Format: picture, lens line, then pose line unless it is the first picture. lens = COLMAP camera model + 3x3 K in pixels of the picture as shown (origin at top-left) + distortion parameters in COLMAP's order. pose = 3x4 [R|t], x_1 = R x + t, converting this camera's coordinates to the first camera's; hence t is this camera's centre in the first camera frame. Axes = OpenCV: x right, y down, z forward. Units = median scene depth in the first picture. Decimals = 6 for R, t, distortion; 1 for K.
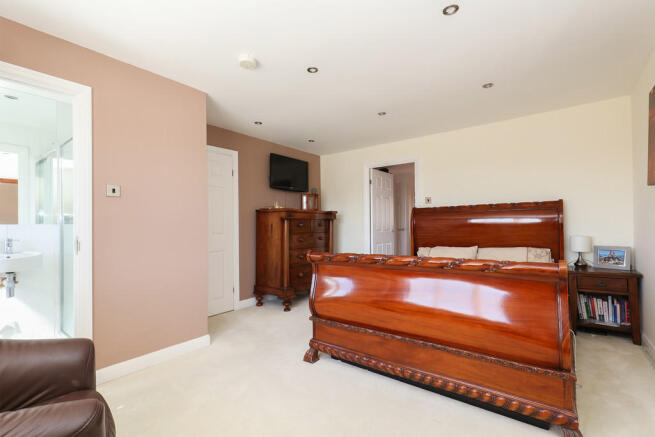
lens RADIAL K [[301.5, 0, 327.5], [0, 301.5, 218.5], [0, 0, 1]] dist [-0.026659, 0.000749]
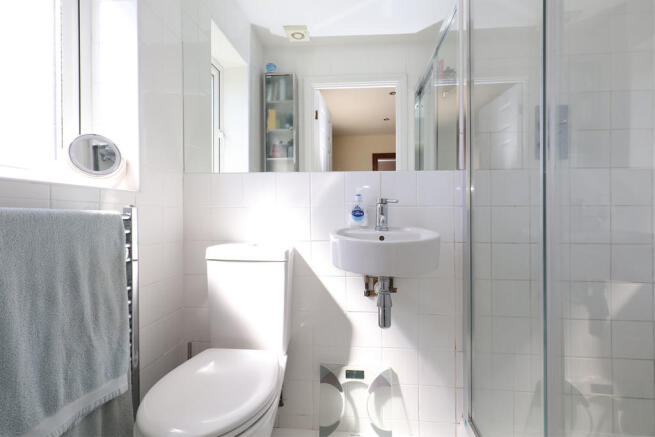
lens RADIAL K [[307.1, 0, 327.4], [0, 307.1, 201.5], [0, 0, 1]] dist [0.000145, -0.000016]
pose [[0.512480, 0.016555, -0.858540, -0.534218], [0.013148, 0.999546, 0.027122, 0.045177], [0.858598, -0.025187, 0.512030, 0.504342]]
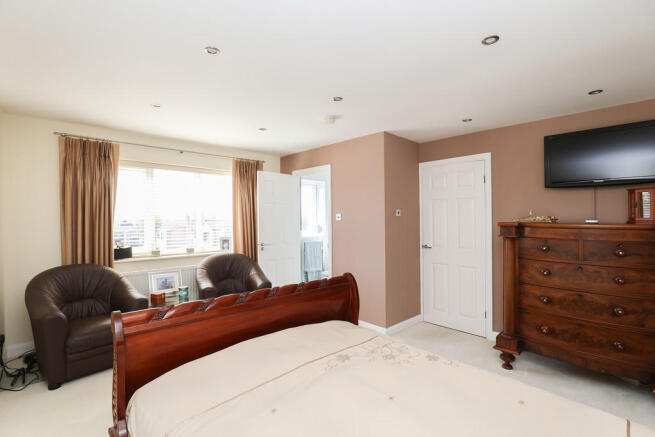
lens RADIAL K [[301.5, 0, 327.5], [0, 301.5, 218.5], [0, 0, 1]] dist [-0.026659, 0.000749]
pose [[-0.141075, 0.011323, -0.989934, 0.657319], [0.029748, 0.999532, 0.007193, -0.064816], [0.989552, -0.028434, -0.141346, 0.740031]]
